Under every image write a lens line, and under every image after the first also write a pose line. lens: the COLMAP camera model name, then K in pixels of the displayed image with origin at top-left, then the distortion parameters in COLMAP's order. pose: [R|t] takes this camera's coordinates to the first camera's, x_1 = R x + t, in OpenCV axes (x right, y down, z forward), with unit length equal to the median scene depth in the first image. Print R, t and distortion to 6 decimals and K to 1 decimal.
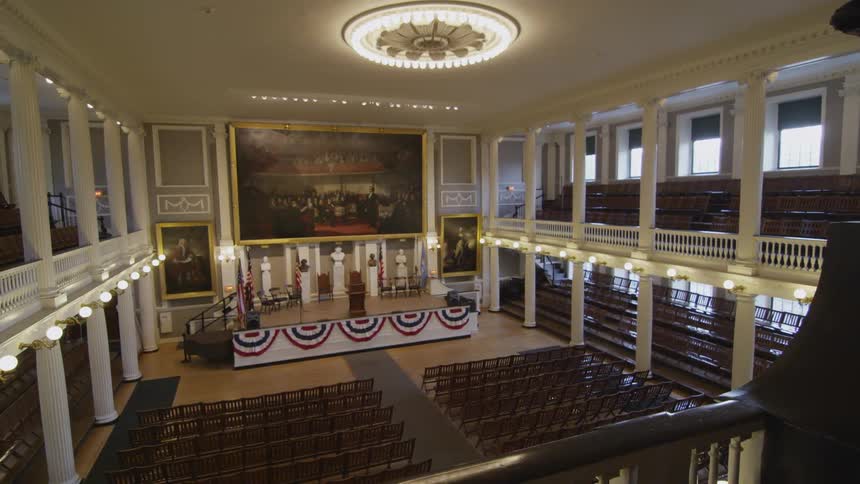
lens RADIAL K [[493.1, 0, 447.1], [0, 493.1, 239.5], [0, 0, 1]] dist [0.003082, -0.000076]
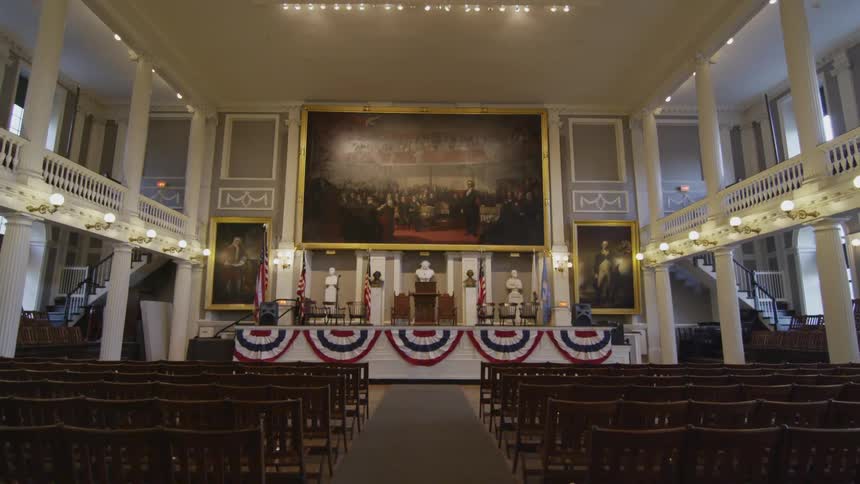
lens RADIAL K [[488.9, 0, 430.0], [0, 488.9, 242.0], [0, 0, 1]] dist [-0.008213, -0.001918]
pose [[0.925440, -0.053685, -0.375072, 0.063815], [-0.048724, 0.964830, -0.258320, 0.180545], [0.375749, 0.257335, 0.890276, 0.347531]]
